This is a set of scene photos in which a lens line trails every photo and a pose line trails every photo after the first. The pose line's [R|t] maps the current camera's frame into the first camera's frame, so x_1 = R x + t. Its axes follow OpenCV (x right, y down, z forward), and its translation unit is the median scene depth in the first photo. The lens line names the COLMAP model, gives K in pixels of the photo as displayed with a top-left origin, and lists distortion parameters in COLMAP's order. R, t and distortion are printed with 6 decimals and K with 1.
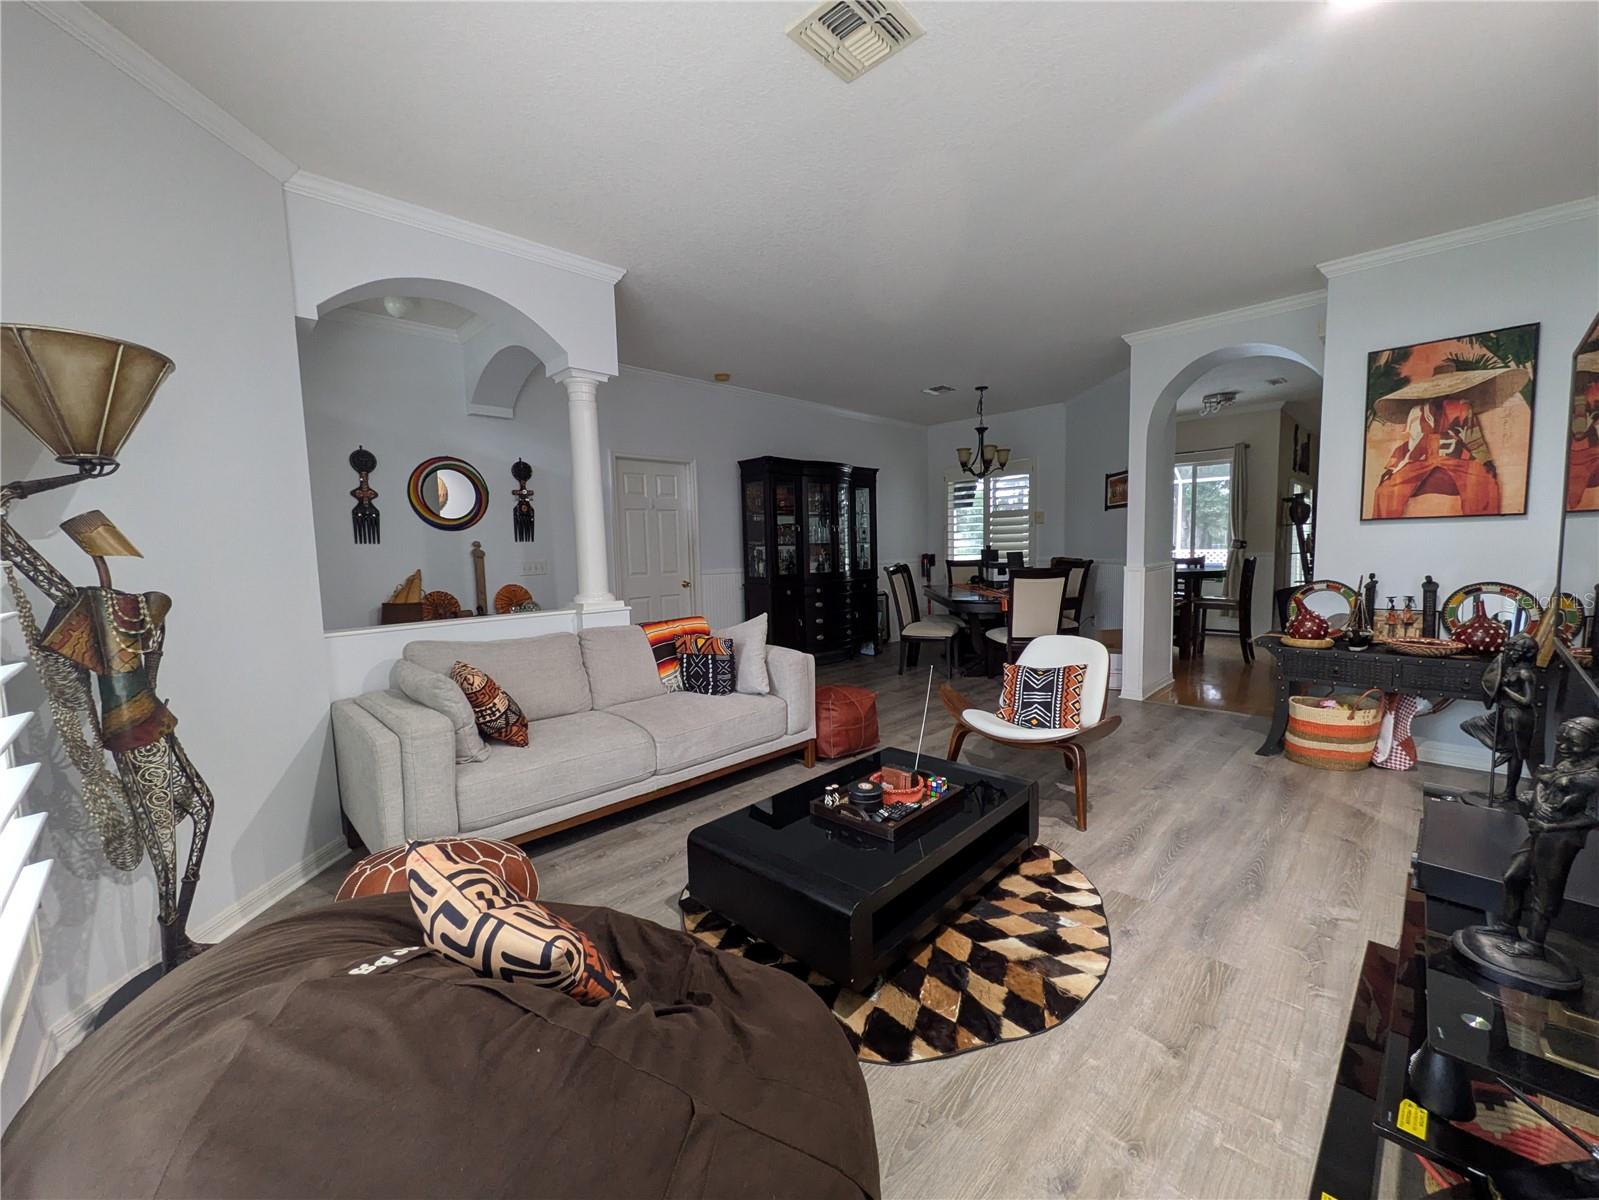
lens RADIAL K [[631.9, 0, 801.8], [0, 631.9, 599.3], [0, 0, 1]] dist [0.001114, -0.000694]
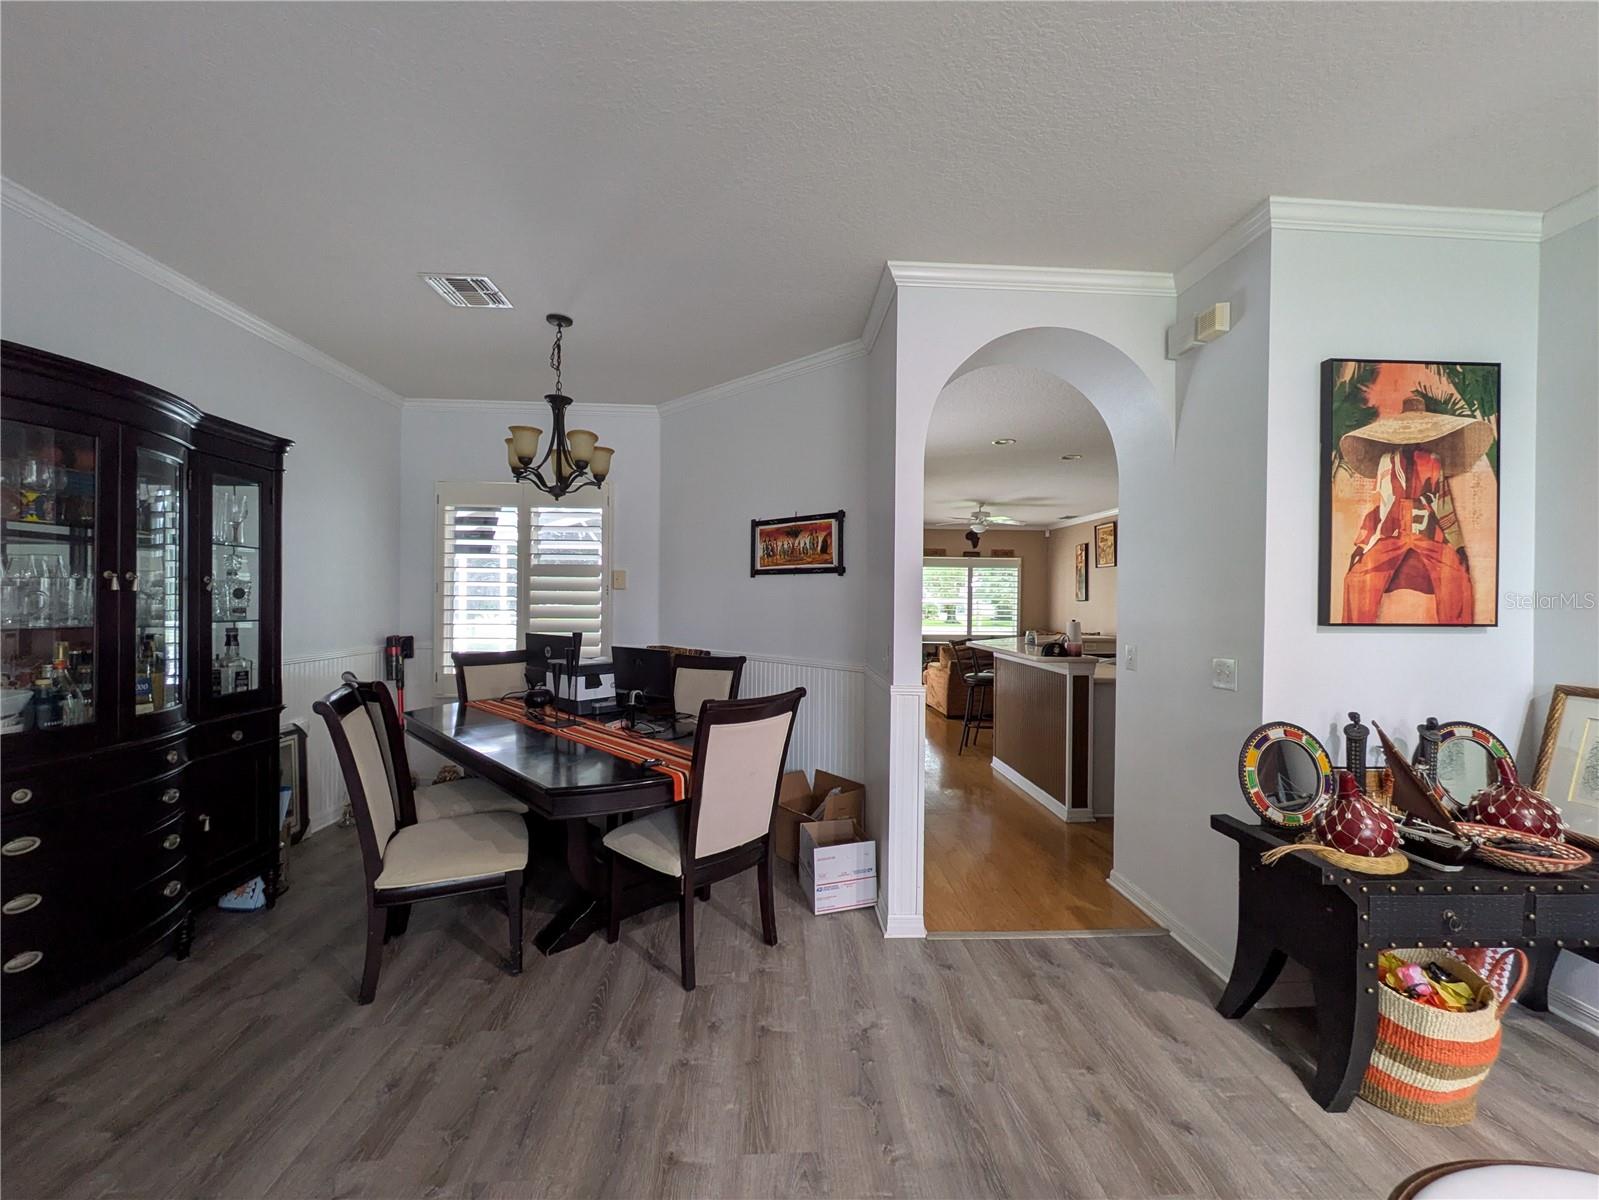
lens RADIAL K [[631.9, 0, 801.8], [0, 631.9, 601.2], [0, 0, 1]] dist [0.001114, -0.000694]
pose [[0.672731, 0.030444, 0.739260, 0.089177], [0.034907, 0.996735, -0.072813, -0.123655], [-0.739063, 0.074788, 0.669472, 0.984109]]
